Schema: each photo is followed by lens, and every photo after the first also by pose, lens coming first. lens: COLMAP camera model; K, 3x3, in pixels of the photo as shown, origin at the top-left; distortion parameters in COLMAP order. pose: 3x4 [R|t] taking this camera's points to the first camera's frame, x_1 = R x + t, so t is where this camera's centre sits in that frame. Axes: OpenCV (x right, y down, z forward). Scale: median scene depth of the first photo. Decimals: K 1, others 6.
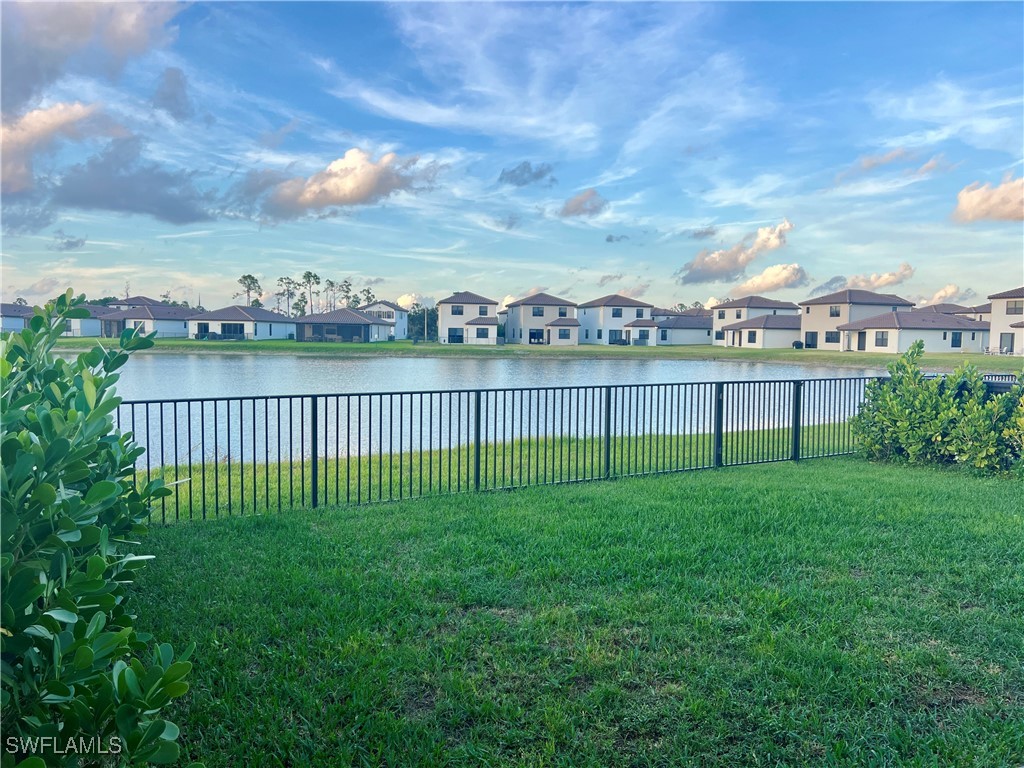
lens RADIAL K [[770.7, 0, 518.1], [0, 770.7, 384.0], [0, 0, 1]] dist [0.006811, 0.000902]
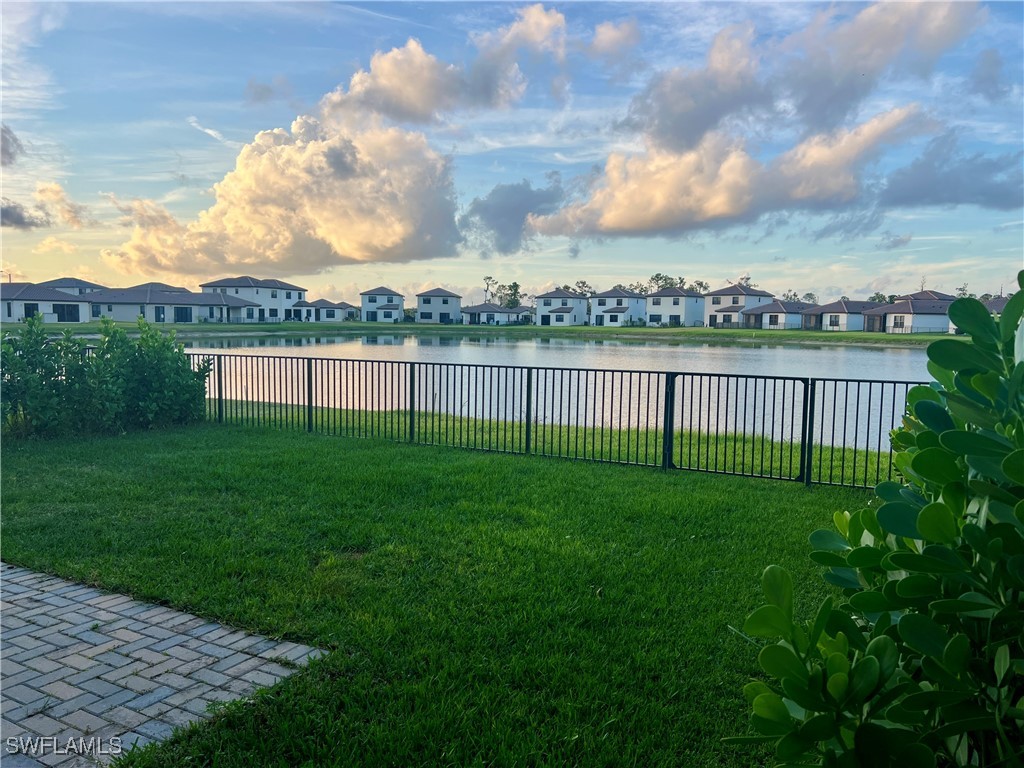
lens RADIAL K [[770.7, 0, 518.1], [0, 770.7, 384.0], [0, 0, 1]] dist [0.006811, 0.000902]
pose [[0.505112, 0.059808, -0.860979, 0.715213], [-0.055095, 0.997796, 0.036989, -0.010014], [0.861294, 0.028752, 0.507293, 0.327760]]
